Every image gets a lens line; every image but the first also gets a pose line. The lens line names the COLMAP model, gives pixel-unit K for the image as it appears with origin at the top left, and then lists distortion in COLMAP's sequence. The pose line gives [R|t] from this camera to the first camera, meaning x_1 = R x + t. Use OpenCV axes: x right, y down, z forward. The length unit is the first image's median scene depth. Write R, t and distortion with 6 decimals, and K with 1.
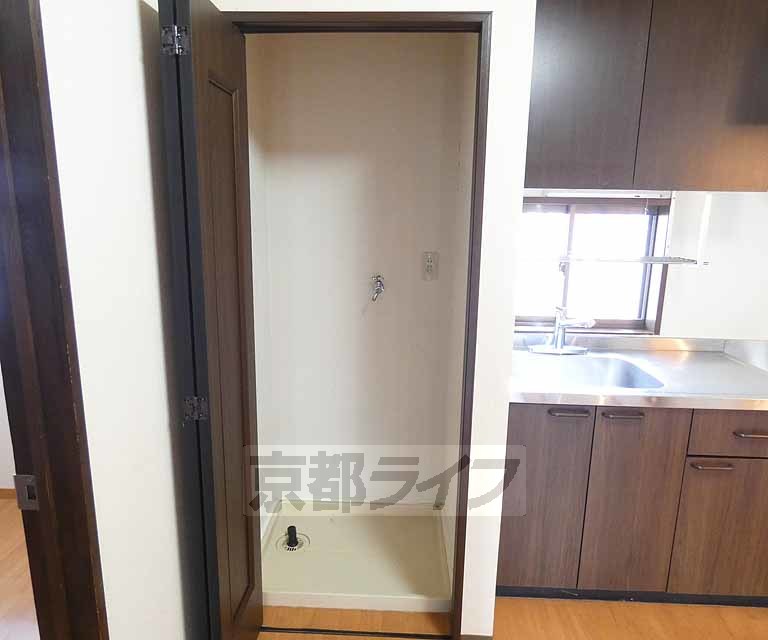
lens RADIAL K [[516.2, 0, 385.9], [0, 516.2, 324.1], [0, 0, 1]] dist [-0.002864, 0.001437]
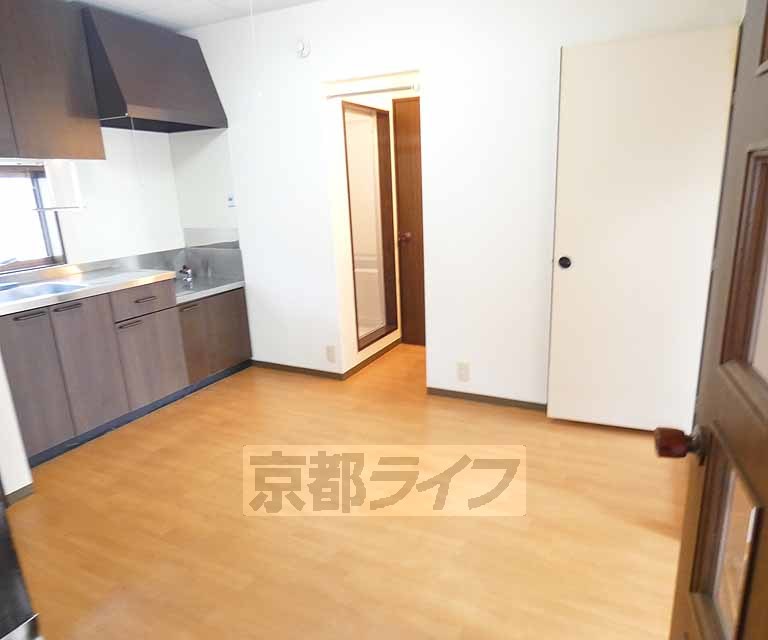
lens RADIAL K [[516.2, 0, 389.4], [0, 516.2, 318.4], [0, 0, 1]] dist [-0.002864, 0.001437]
pose [[0.437829, -0.263524, 0.859571, -0.353241], [0.237901, 0.955957, 0.171897, 0.137698], [-0.867012, 0.129231, 0.481238, -0.439192]]
